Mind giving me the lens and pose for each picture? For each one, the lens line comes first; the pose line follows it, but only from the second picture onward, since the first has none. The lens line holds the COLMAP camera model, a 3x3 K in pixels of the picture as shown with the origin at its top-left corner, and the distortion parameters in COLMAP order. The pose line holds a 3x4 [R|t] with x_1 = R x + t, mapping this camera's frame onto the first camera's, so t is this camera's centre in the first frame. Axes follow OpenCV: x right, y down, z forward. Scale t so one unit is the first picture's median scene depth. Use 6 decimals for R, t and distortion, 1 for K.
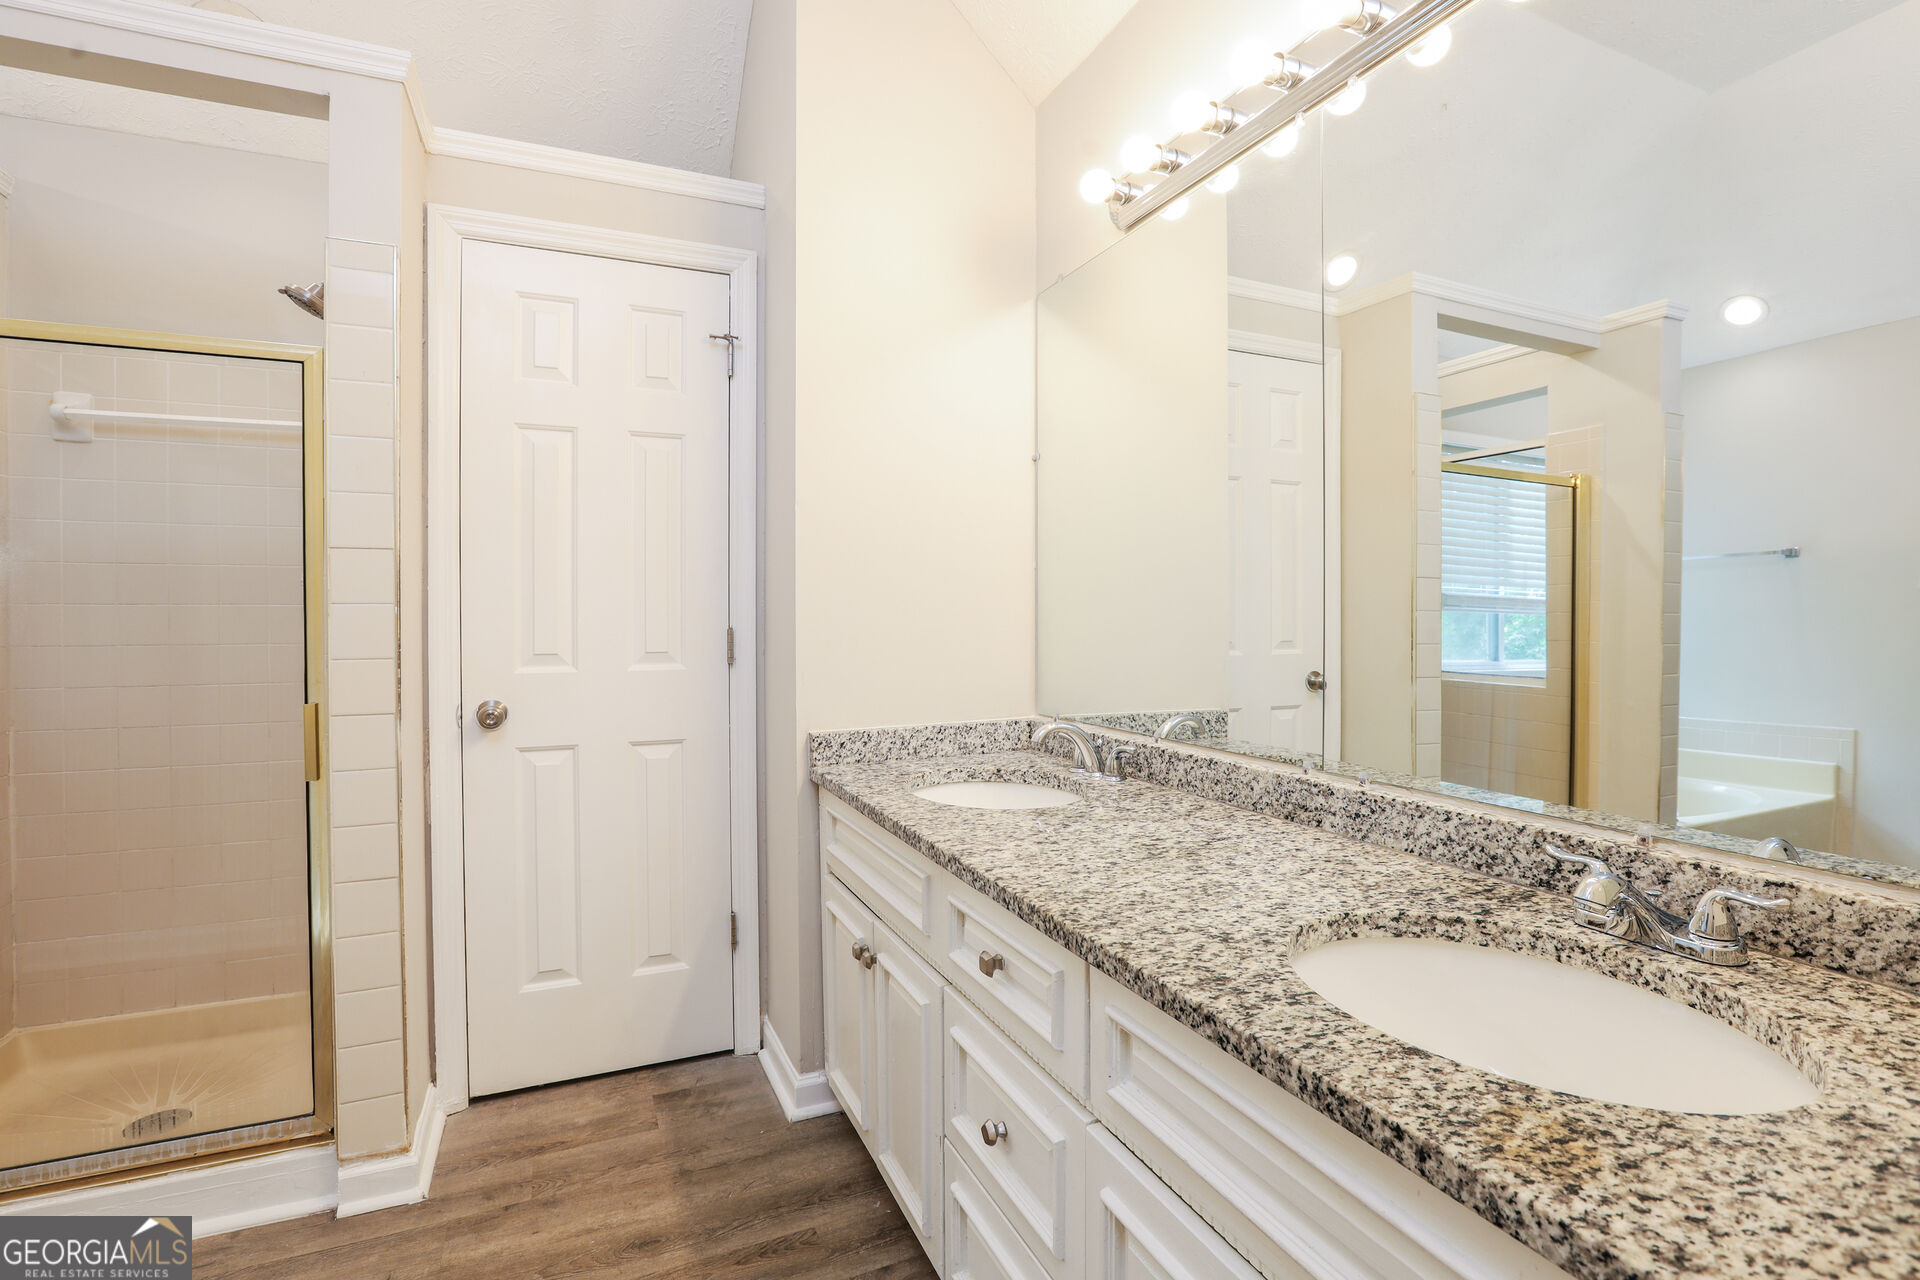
lens RADIAL K [[863.7, 0, 952.3], [0, 863.7, 640.8], [0, 0, 1]] dist [-0.005354, 0.001336]
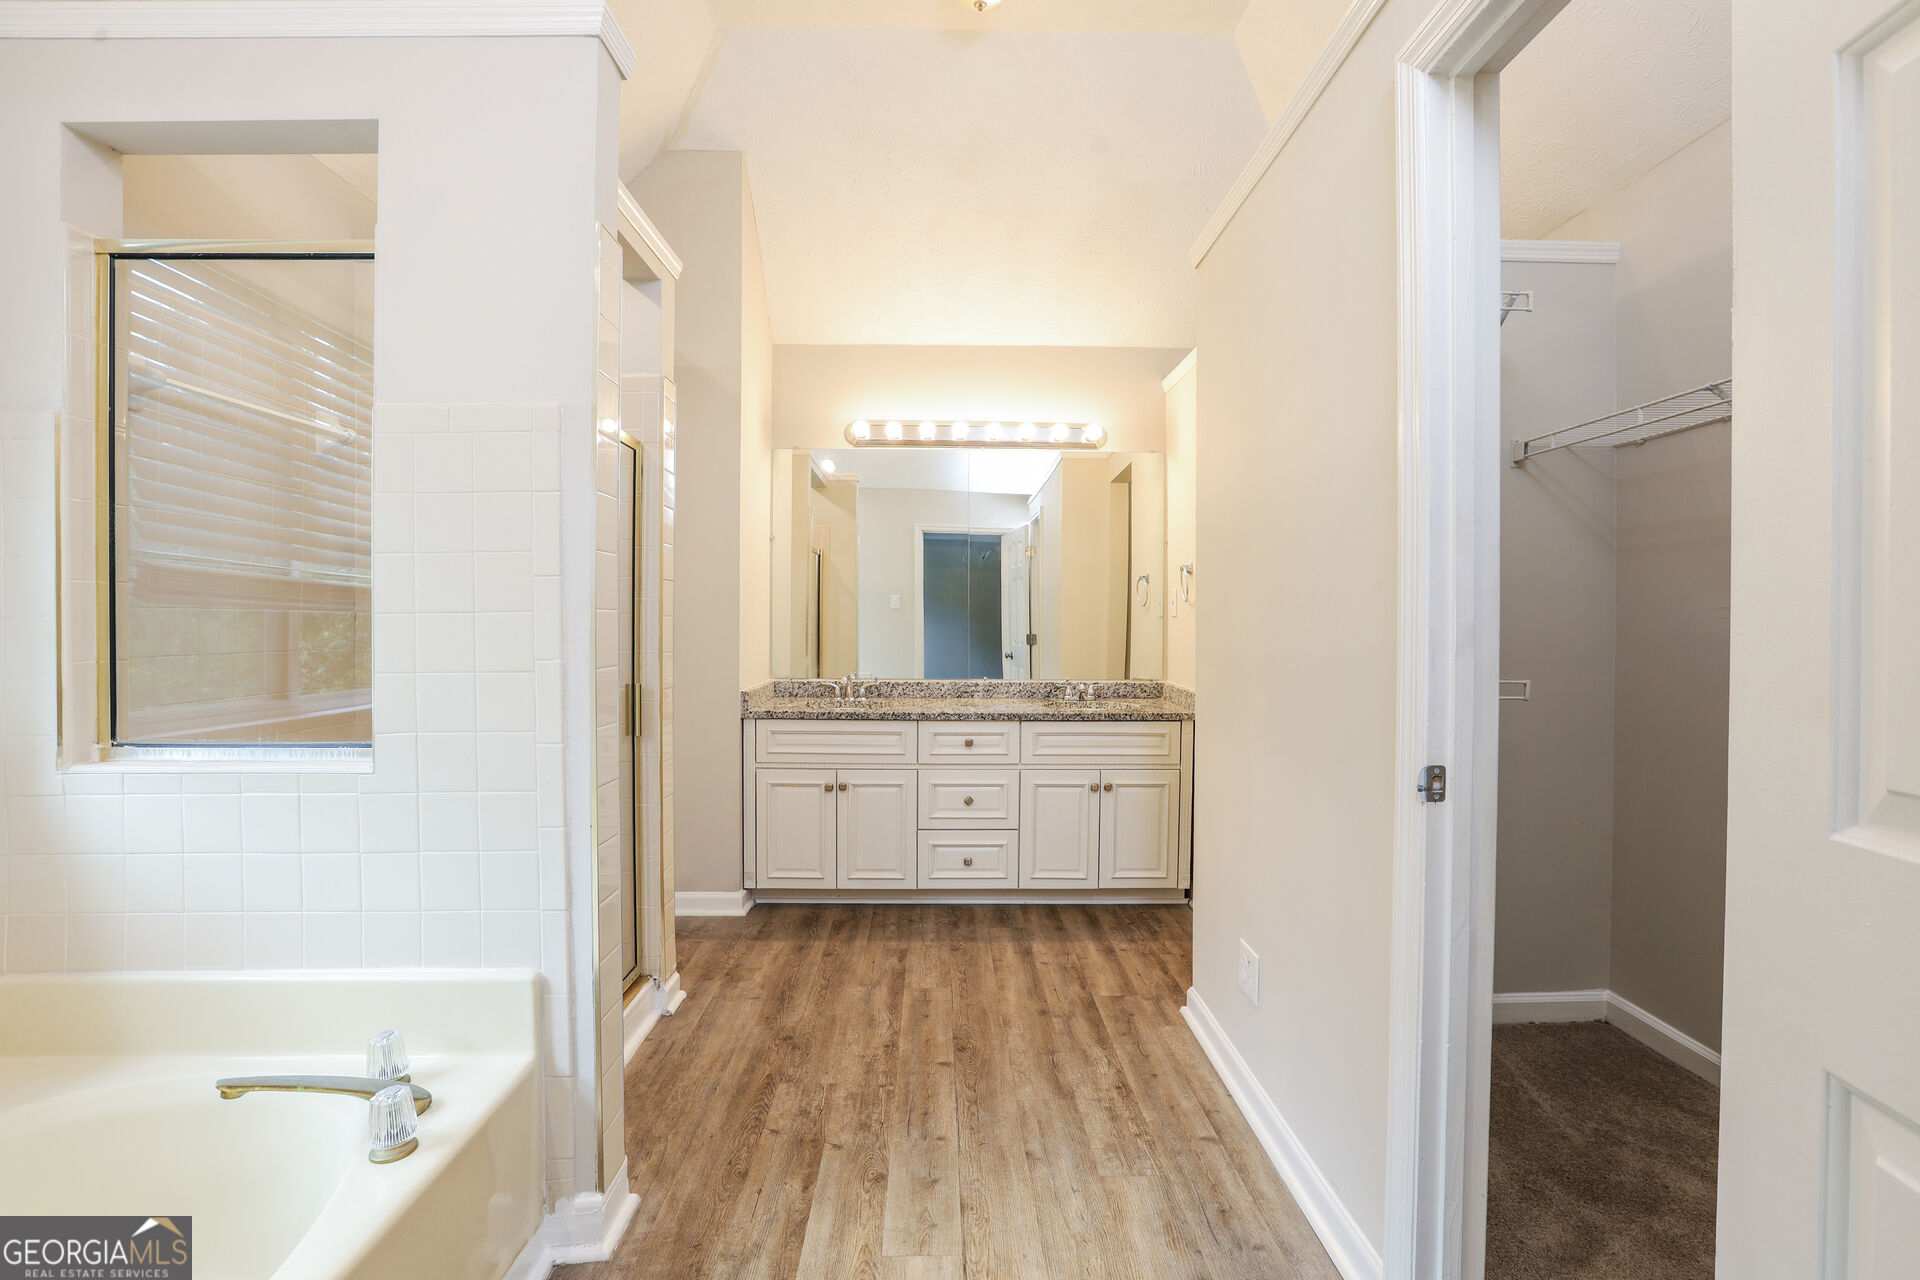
lens RADIAL K [[863.7, 0, 956.1], [0, 863.7, 638.6], [0, 0, 1]] dist [-0.005354, 0.001336]
pose [[0.366190, -0.005460, 0.930524, -1.922949], [0.014549, 0.999894, 0.000142, 0.008358], [-0.930426, 0.013486, 0.366231, -0.042500]]
